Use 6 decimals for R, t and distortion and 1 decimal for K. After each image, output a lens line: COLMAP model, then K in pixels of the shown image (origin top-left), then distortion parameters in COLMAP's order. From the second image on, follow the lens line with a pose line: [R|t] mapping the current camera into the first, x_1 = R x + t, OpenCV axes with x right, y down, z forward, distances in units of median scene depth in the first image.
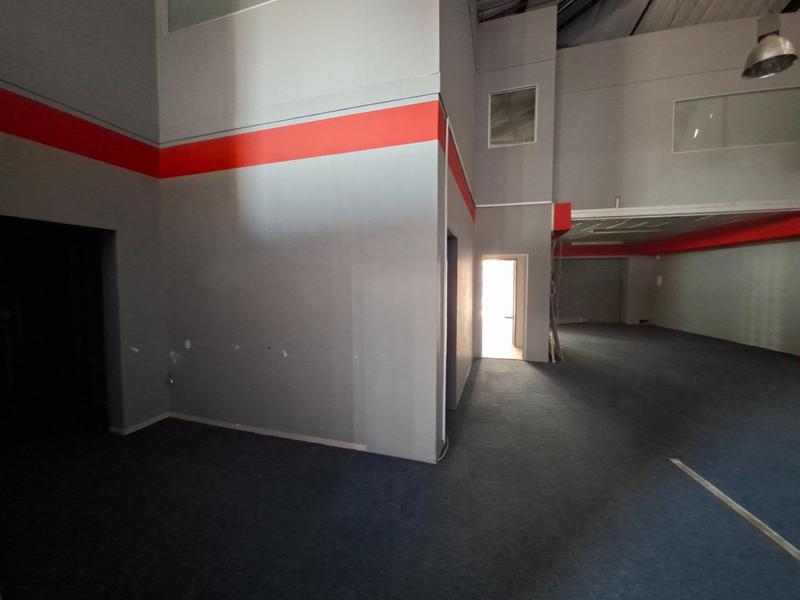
lens RADIAL K [[320.0, 0, 399.6], [0, 320.0, 300.1], [0, 0, 1]] dist [0.000486, -0.000020]
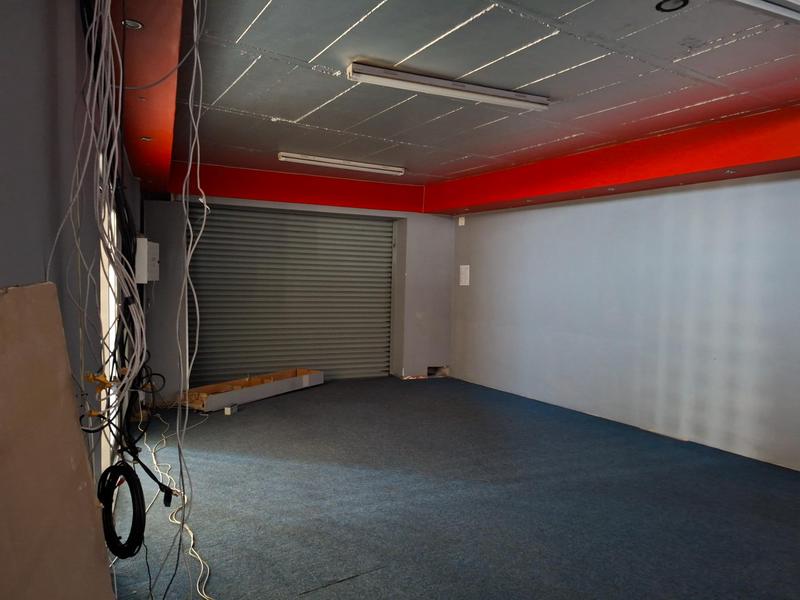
lens RADIAL K [[558.6, 0, 399.5], [0, 558.6, 300.9], [0, 0, 1]] dist [0.052924, -0.033011]
pose [[0.762880, 0.002516, 0.646535, 0.282929], [0.005831, 0.999925, -0.010772, -0.020828], [-0.646514, 0.011987, 0.762808, 0.529943]]
